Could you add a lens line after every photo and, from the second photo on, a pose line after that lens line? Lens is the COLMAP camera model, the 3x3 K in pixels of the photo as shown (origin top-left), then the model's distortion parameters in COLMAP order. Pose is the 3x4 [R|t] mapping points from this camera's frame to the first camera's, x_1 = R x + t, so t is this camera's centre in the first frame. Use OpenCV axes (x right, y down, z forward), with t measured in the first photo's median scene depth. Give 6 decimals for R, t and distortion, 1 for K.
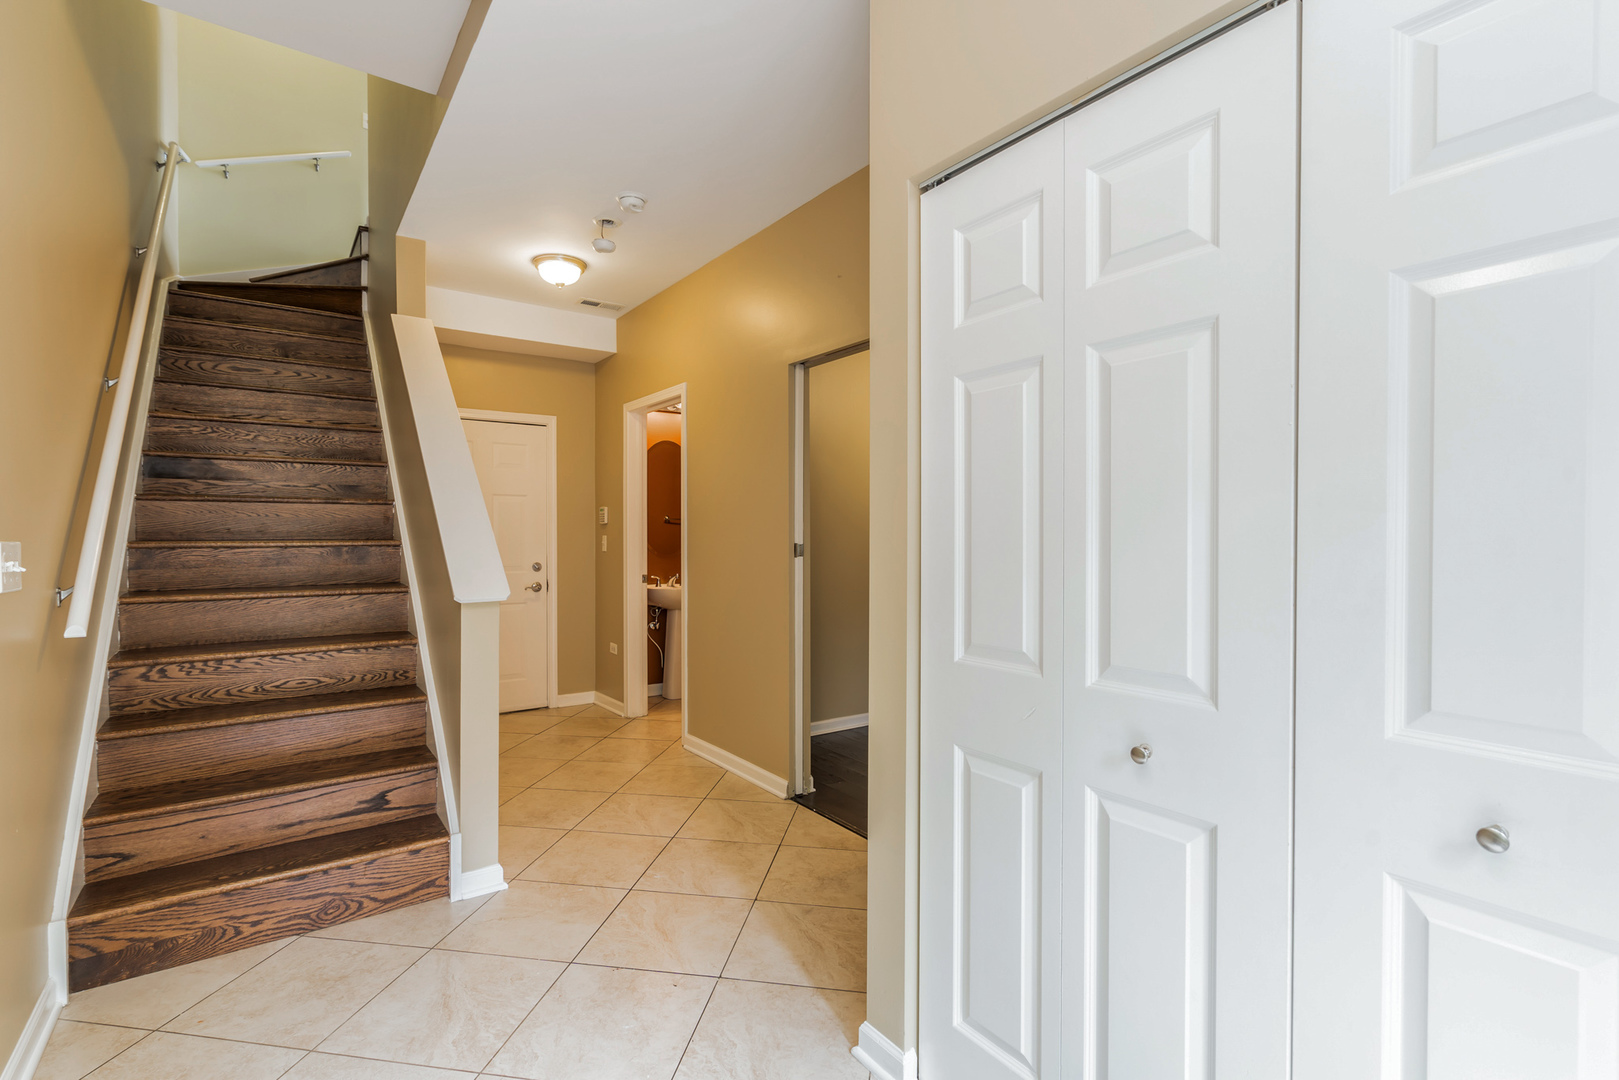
lens RADIAL K [[740.8, 0, 803.2], [0, 740.8, 542.7], [0, 0, 1]] dist [-0.007214, 0.002238]
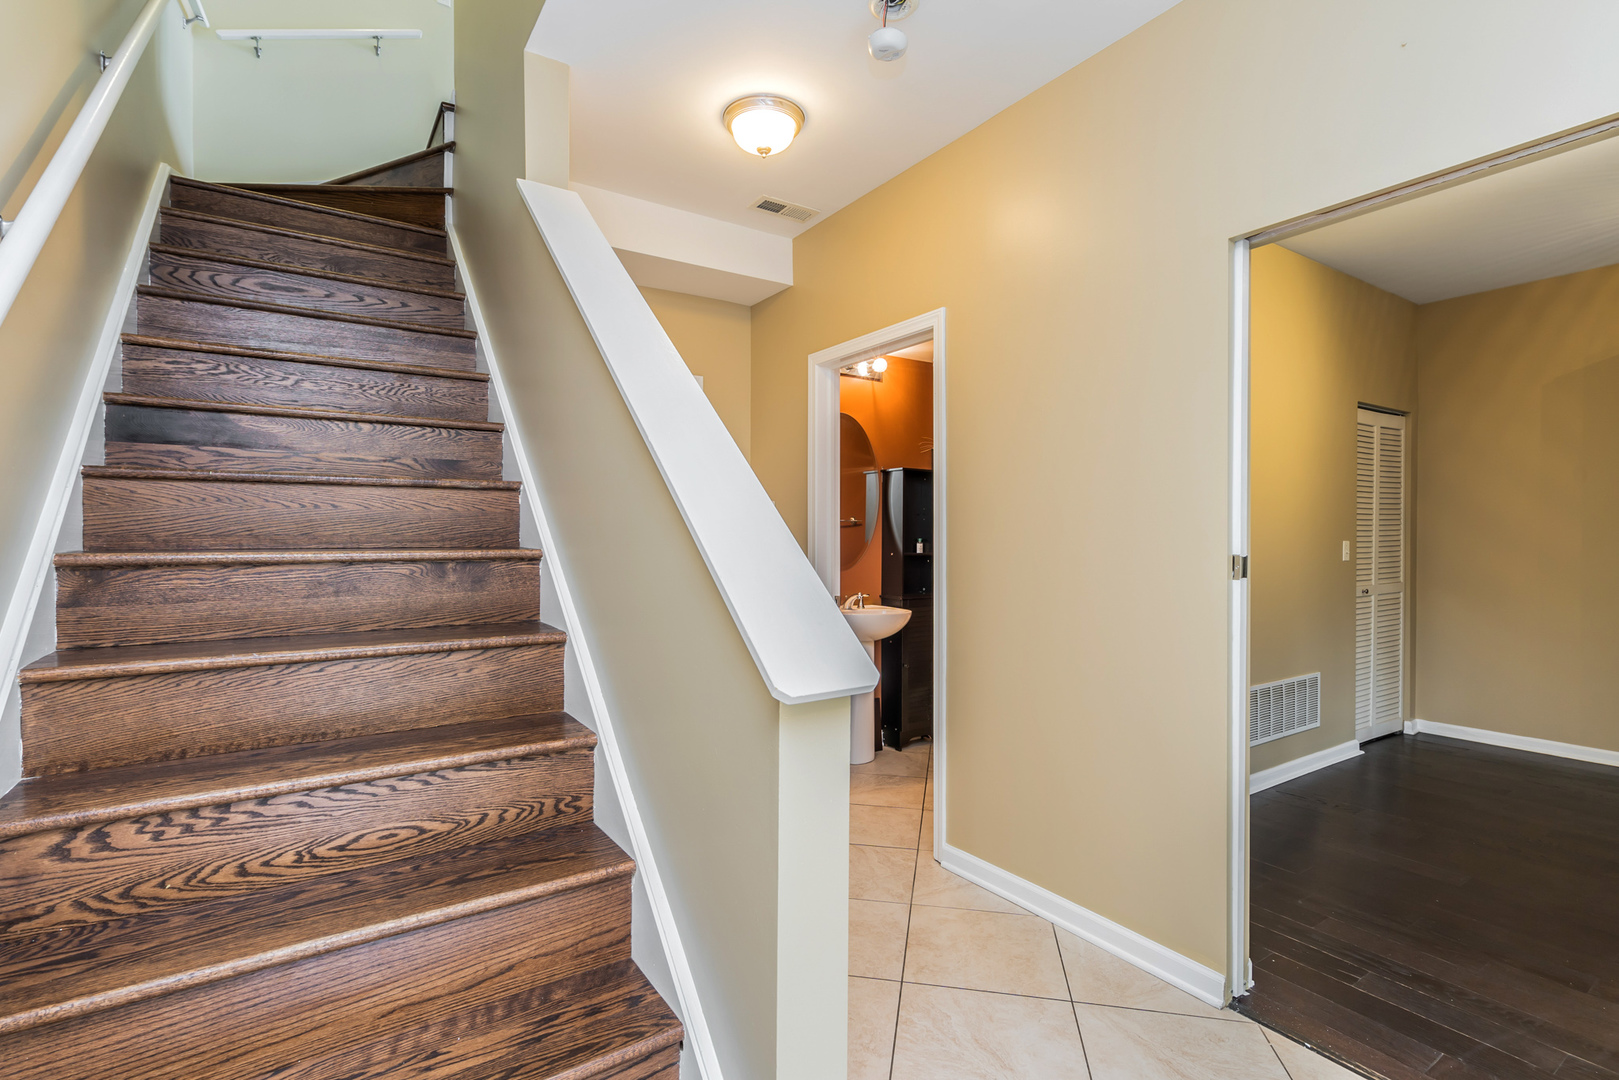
lens RADIAL K [[740.8, 0, 814.4], [0, 740.8, 542.4], [0, 0, 1]] dist [-0.007214, 0.002238]
pose [[0.999727, -0.000606, -0.023378, -0.321511], [0.000454, 0.999979, -0.006495, -0.004952], [0.023381, 0.006482, 0.999706, 0.428893]]
